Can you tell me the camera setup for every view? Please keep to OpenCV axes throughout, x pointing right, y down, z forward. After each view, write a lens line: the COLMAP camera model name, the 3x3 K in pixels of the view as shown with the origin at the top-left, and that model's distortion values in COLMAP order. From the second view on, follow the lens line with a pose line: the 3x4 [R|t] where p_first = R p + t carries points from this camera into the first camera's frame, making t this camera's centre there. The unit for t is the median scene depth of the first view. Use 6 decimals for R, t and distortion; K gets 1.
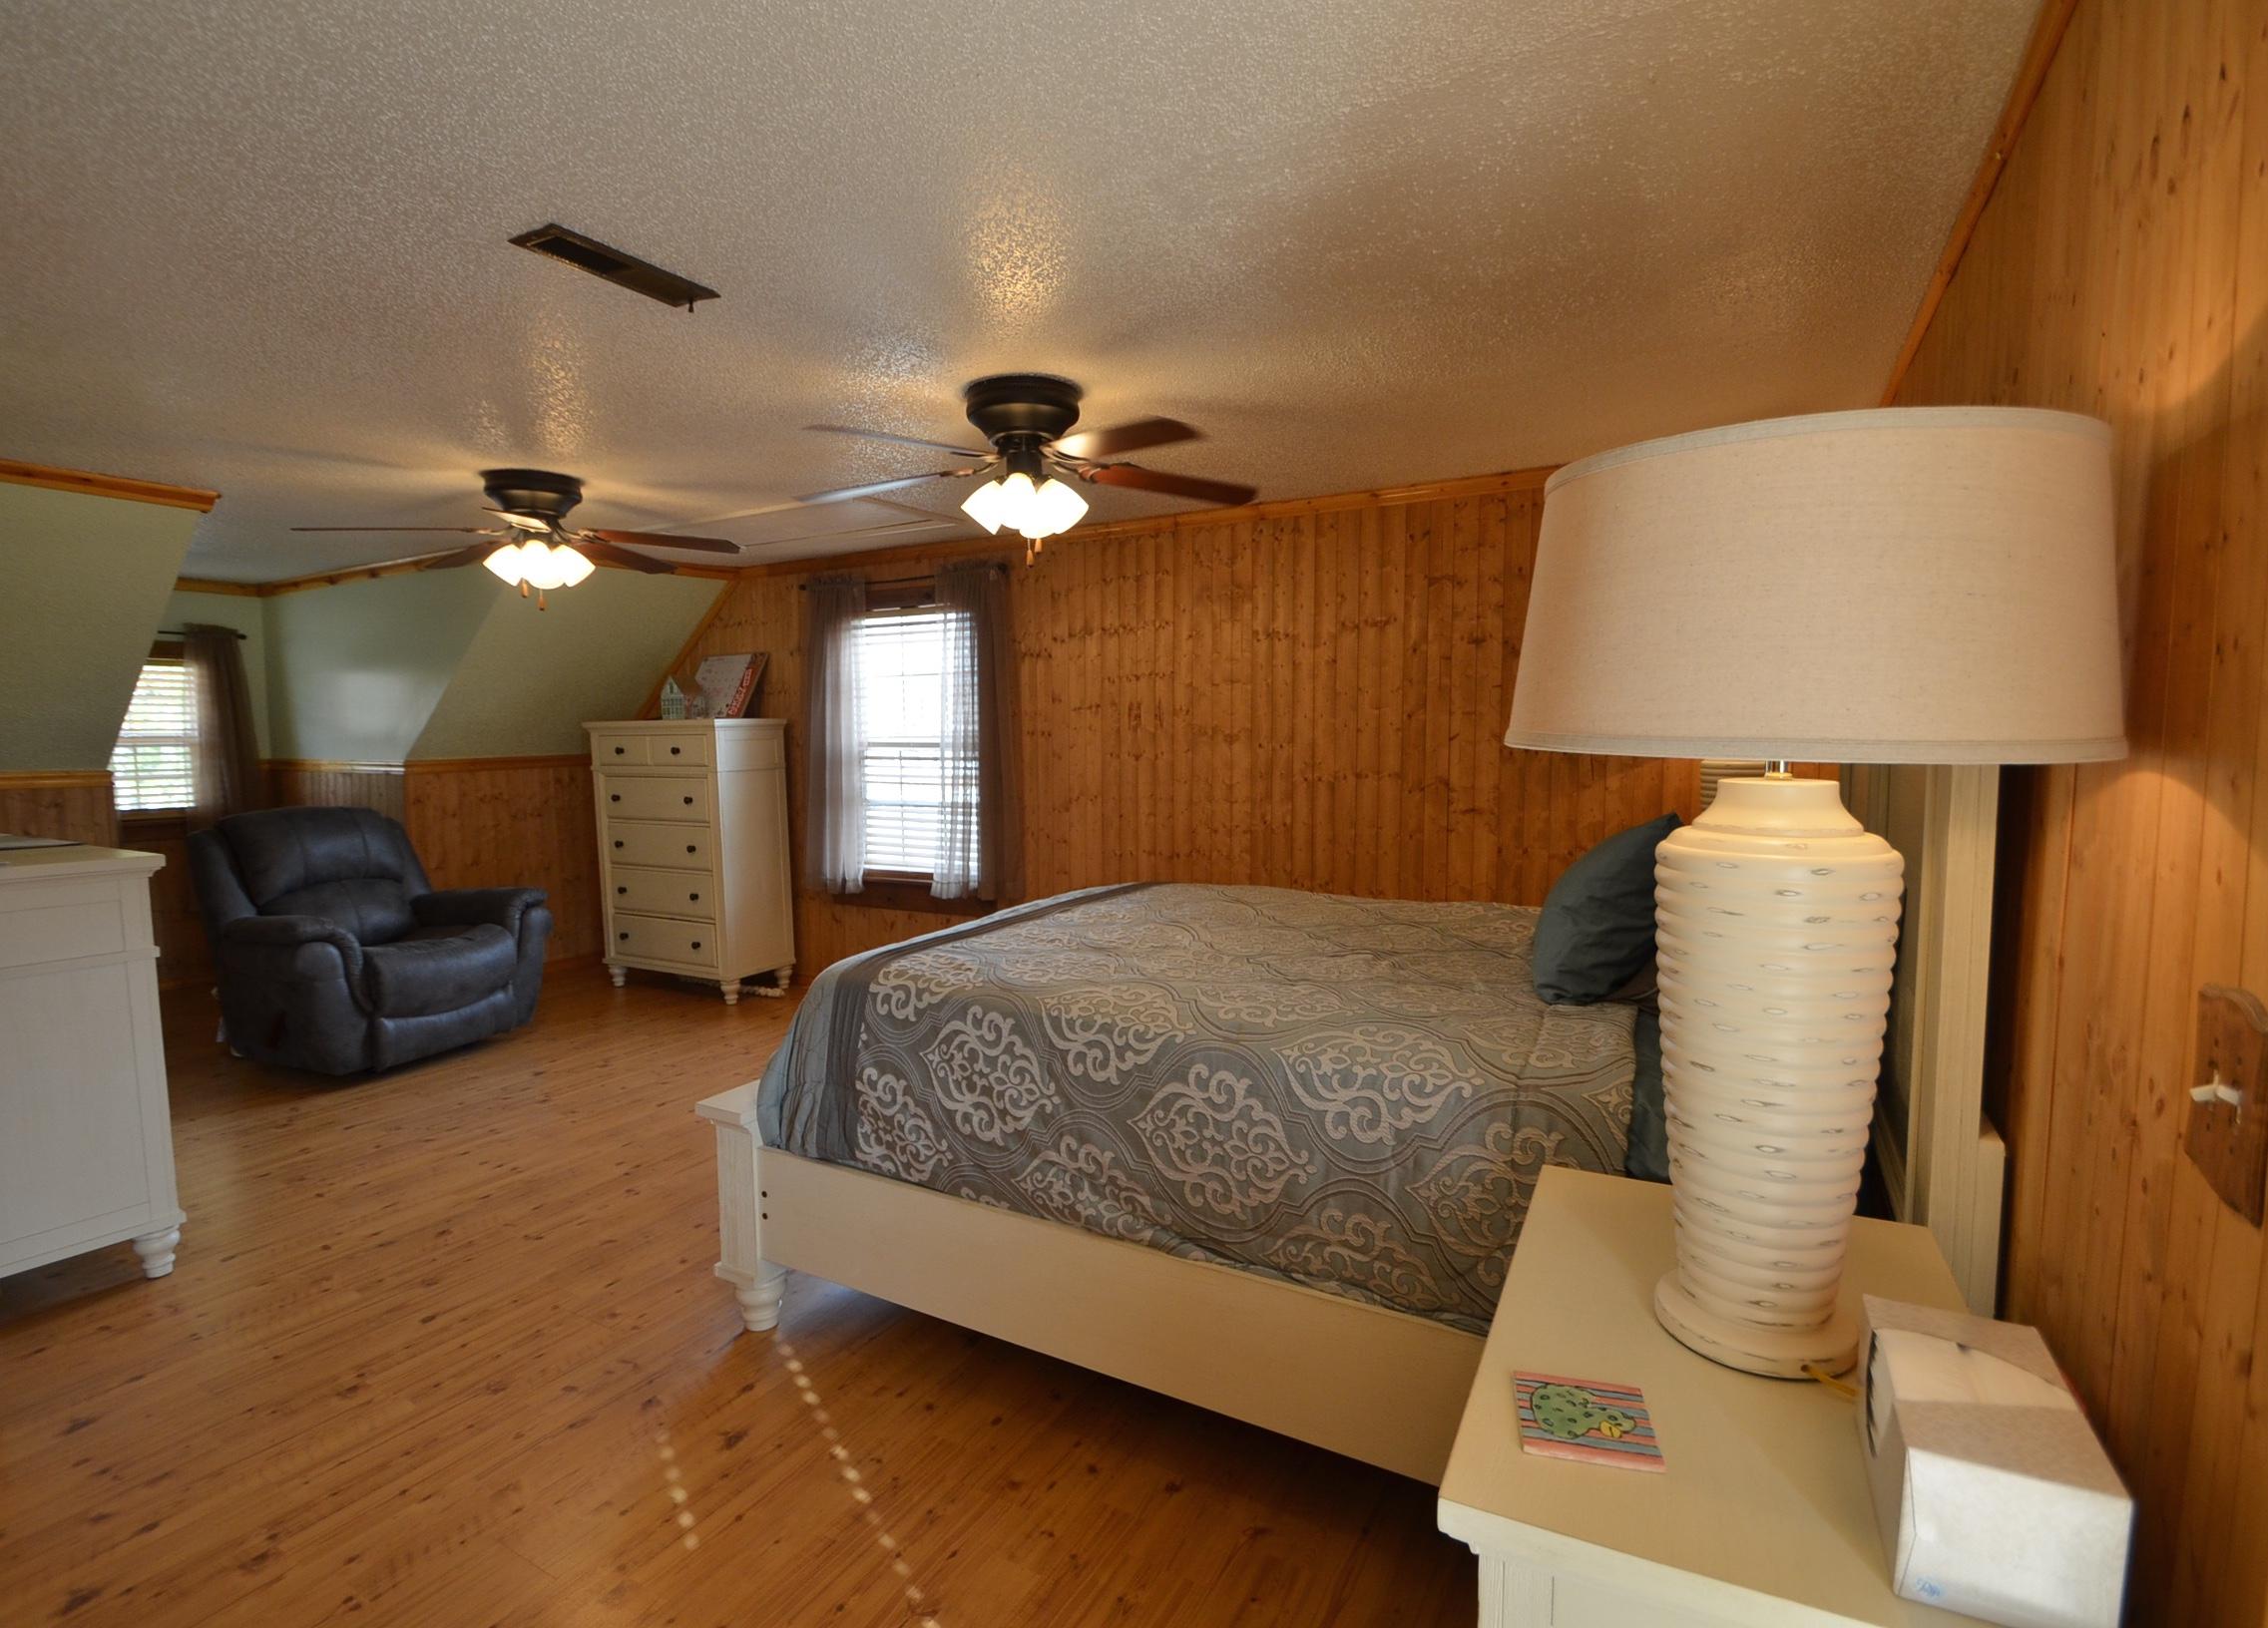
lens RADIAL K [[1069.2, 0, 1138.3], [0, 1069.2, 804.7], [0, 0, 1]] dist [-0.000782, -0.001214]
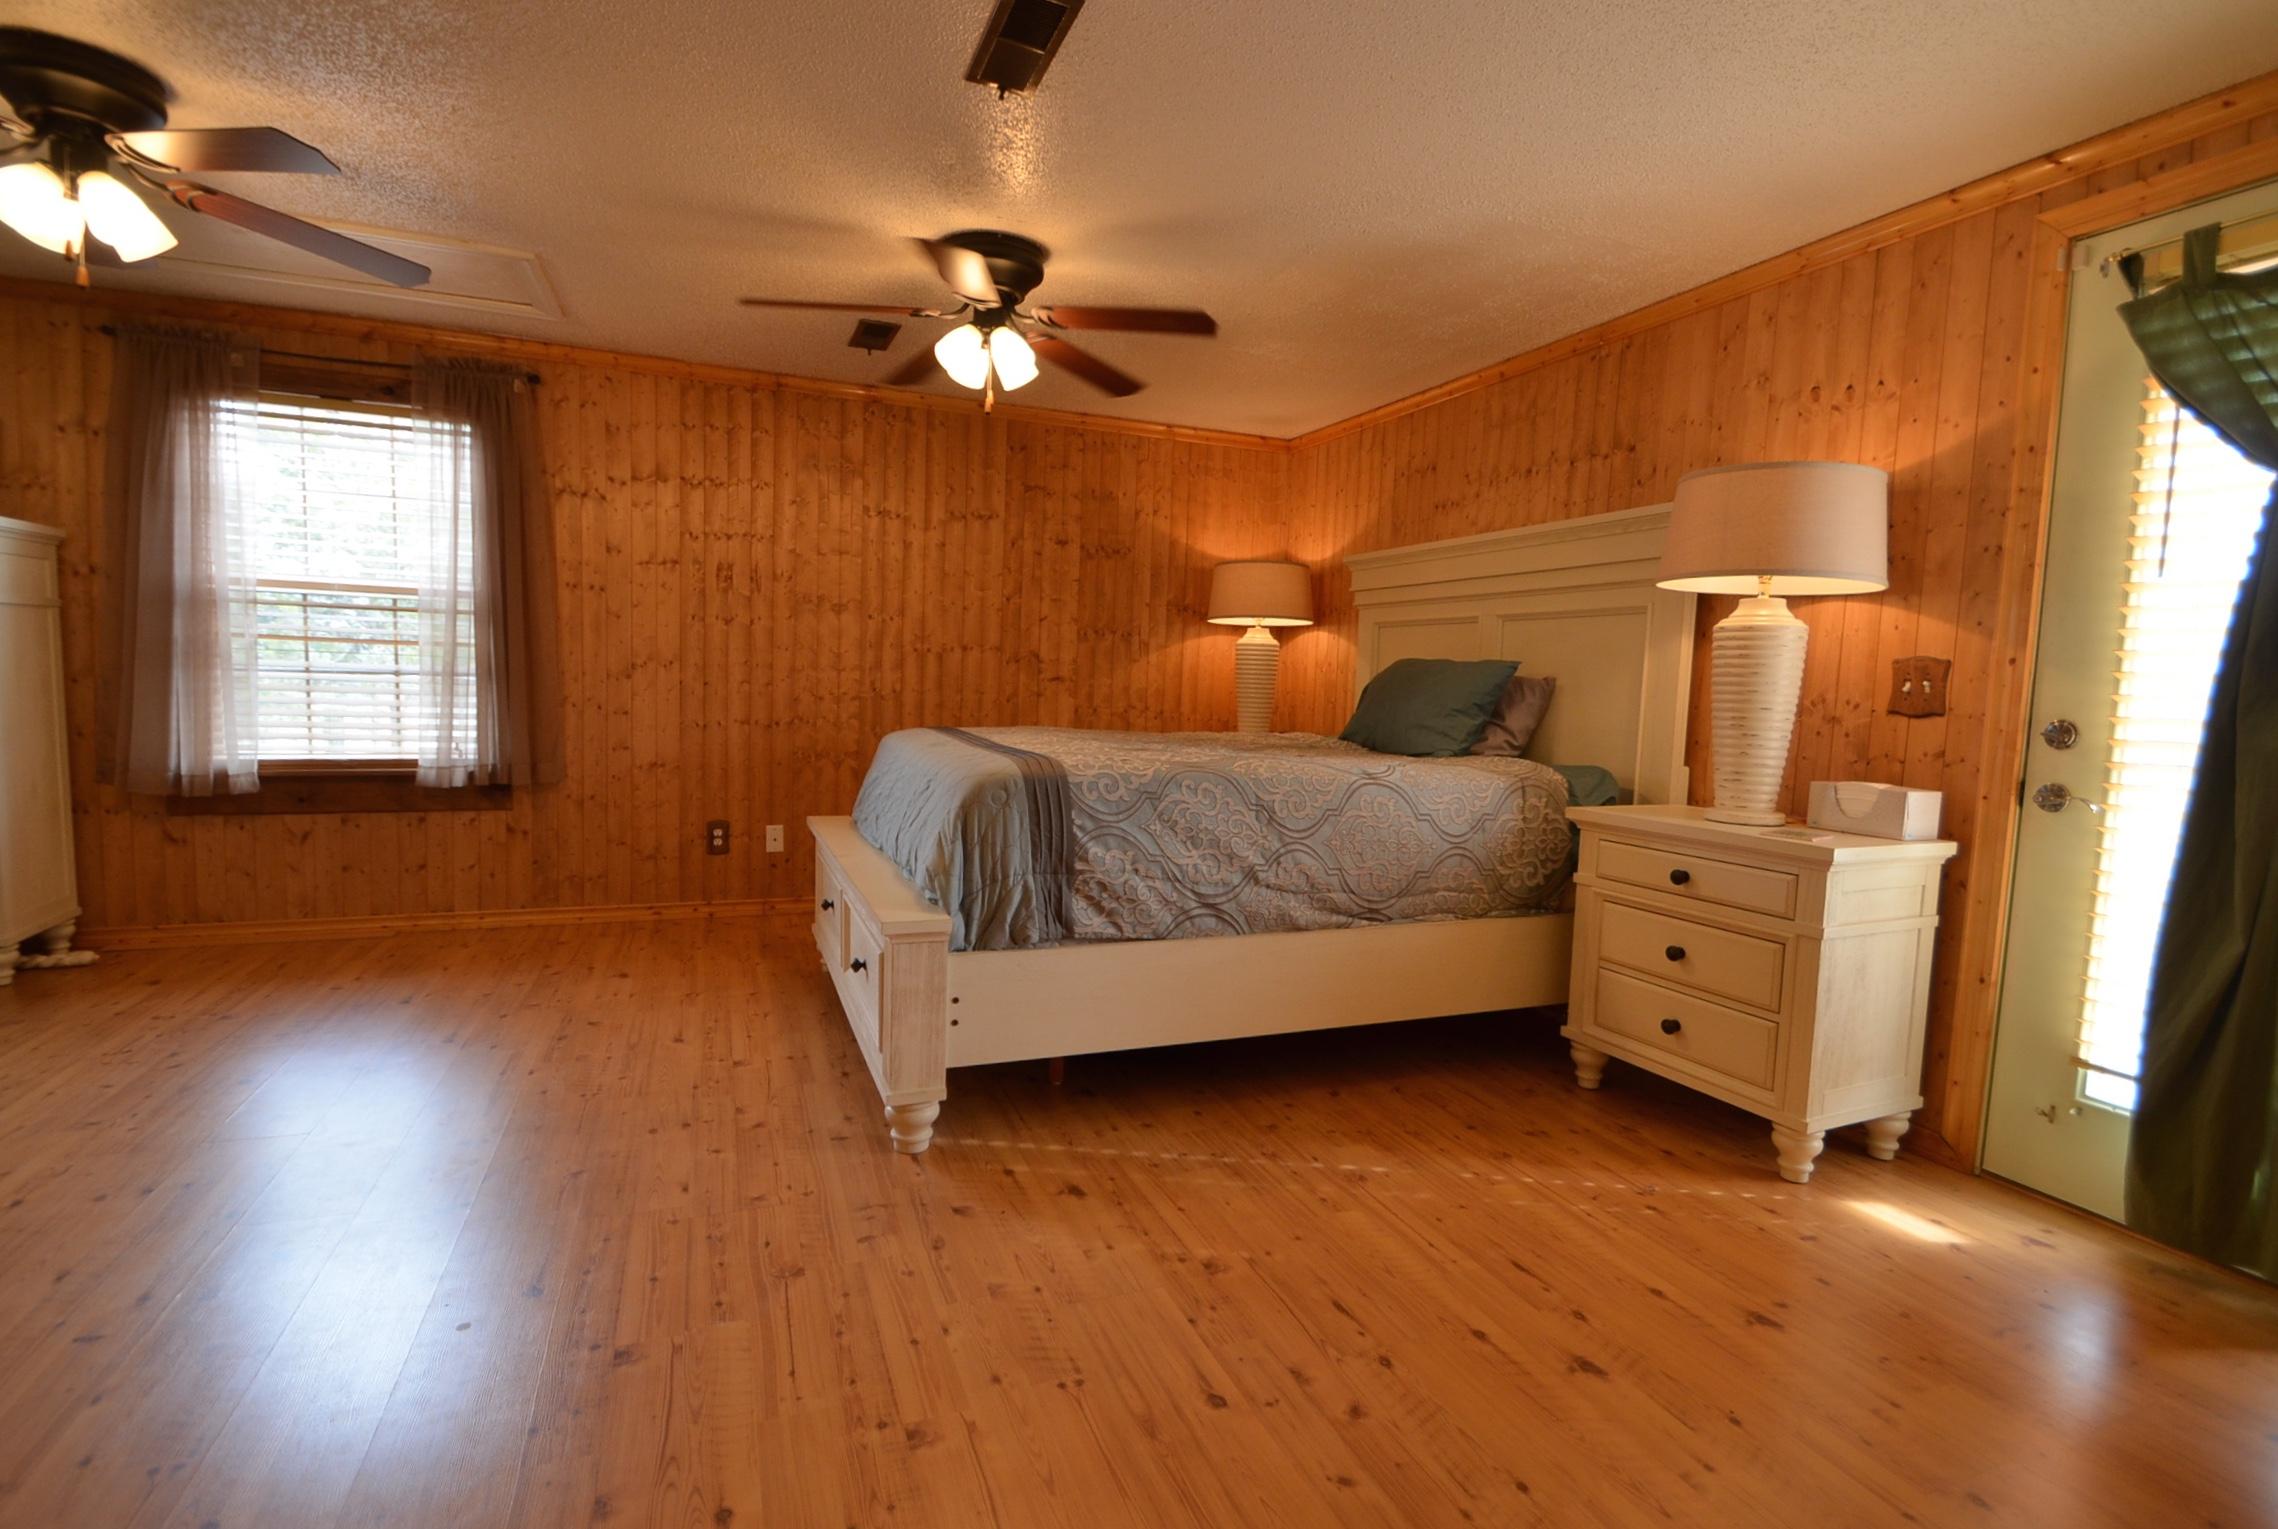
lens RADIAL K [[1056.4, 0, 1134.1], [0, 1056.4, 768.7], [0, 0, 1]] dist [-0.004108, -0.003060]
pose [[0.620769, -0.033990, 0.783257, -0.545349], [0.015019, 0.999392, 0.031467, 0.065993], [-0.783850, -0.007770, 0.620902, 0.143891]]
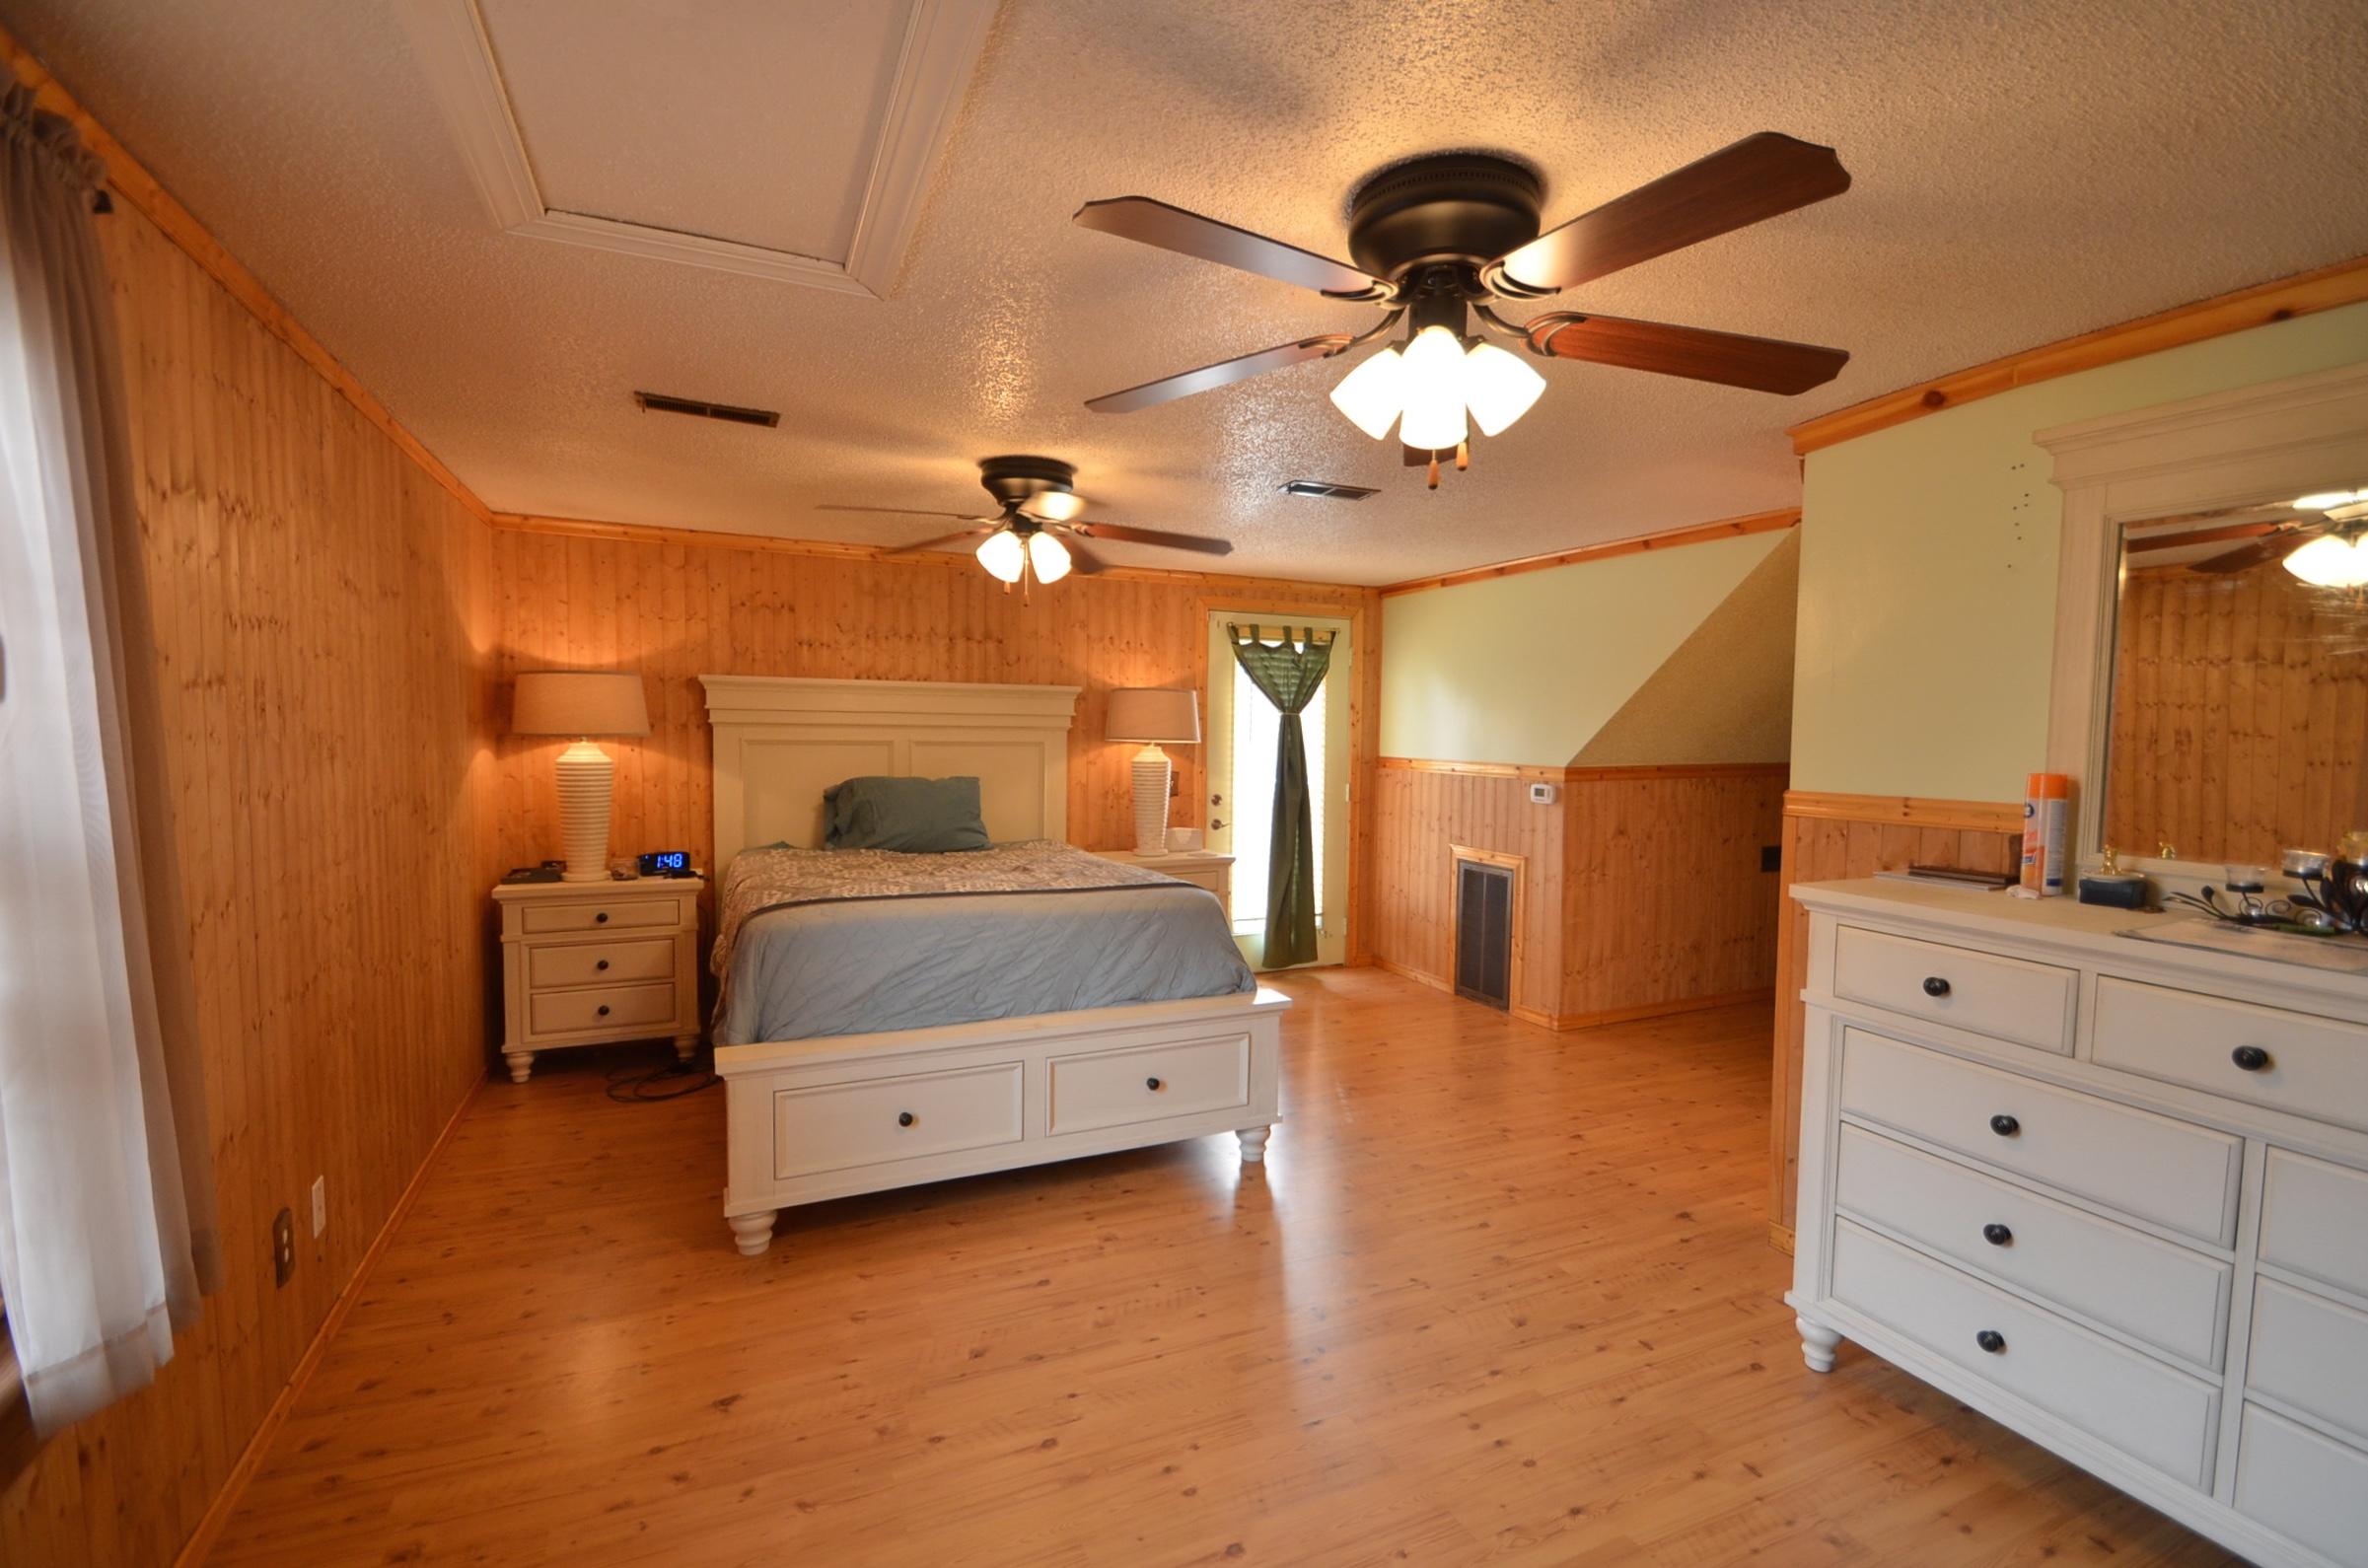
lens RADIAL K [[1033.3, 0, 1177.0], [0, 1033.3, 803.8], [0, 0, 1]] dist [0.004045, 0.000080]
pose [[-0.799953, -0.040190, 0.598715, -0.609802], [0.041001, 0.991762, 0.121356, -0.086141], [-0.598660, 0.121627, -0.791715, 1.188878]]
